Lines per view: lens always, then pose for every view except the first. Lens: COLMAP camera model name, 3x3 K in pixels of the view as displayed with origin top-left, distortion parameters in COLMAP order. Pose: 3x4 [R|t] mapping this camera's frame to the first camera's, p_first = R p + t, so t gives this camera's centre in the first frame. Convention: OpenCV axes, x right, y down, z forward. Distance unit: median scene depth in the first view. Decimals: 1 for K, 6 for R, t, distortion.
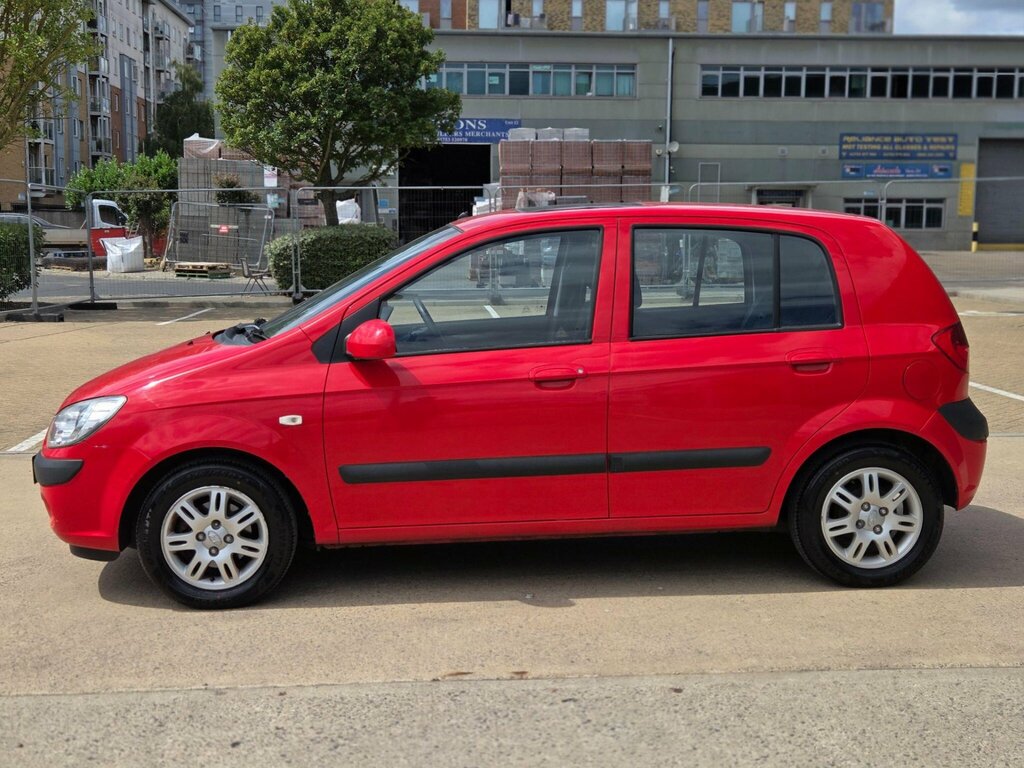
lens RADIAL K [[1496.0, 0, 511.7], [0, 1496.0, 383.9], [0, 0, 1]] dist [0.092730, -0.015149]
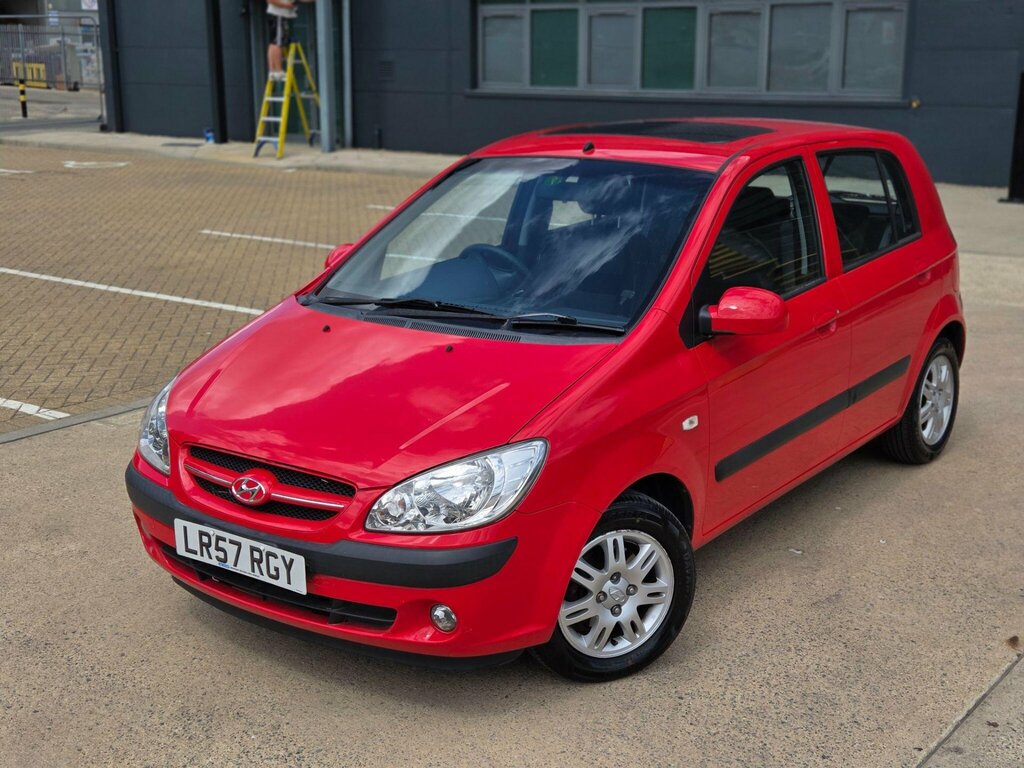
lens RADIAL K [[1436.4, 0, 509.6], [0, 1436.4, 371.2], [0, 0, 1]] dist [0.113395, -0.080674]
pose [[0.625999, -0.192243, 0.755756, -0.803568], [0.099152, 0.980893, 0.167383, -0.151715], [-0.773494, -0.029847, 0.633100, 0.558424]]
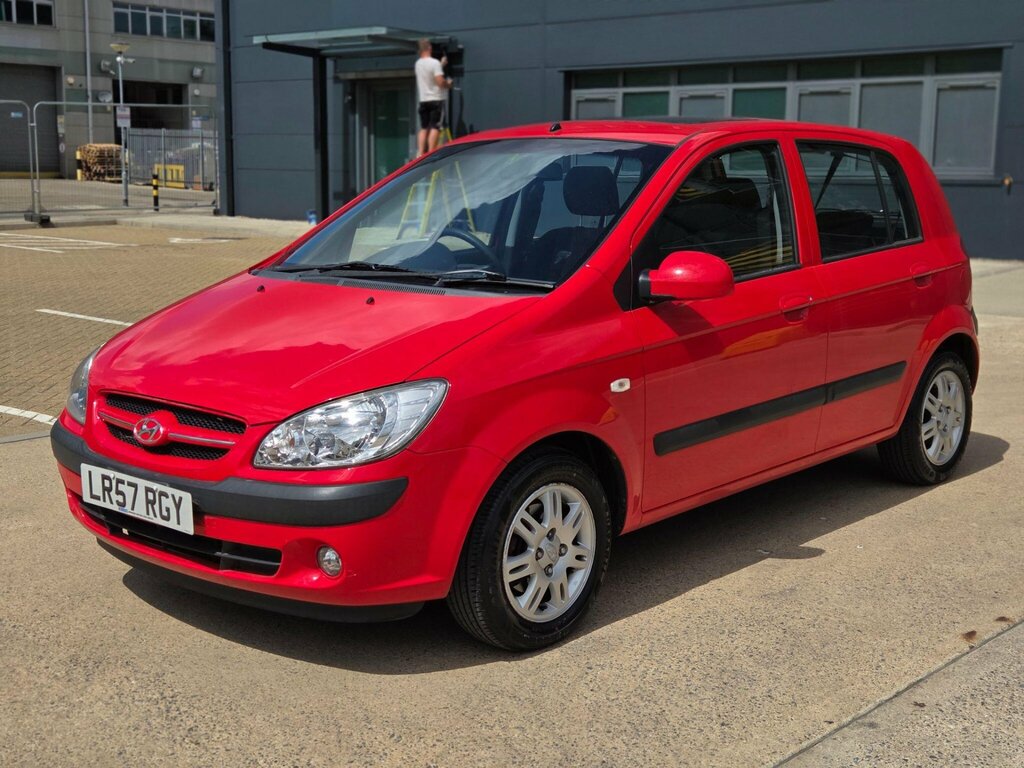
lens RADIAL K [[1425.7, 0, 512.0], [0, 1425.7, 384.0], [0, 0, 1]] dist [0.198269, -0.525077]
pose [[0.698961, -0.117467, 0.705447, -0.714836], [0.080632, 0.993073, 0.085471, -0.048826], [-0.710600, -0.002859, 0.703591, 0.493880]]
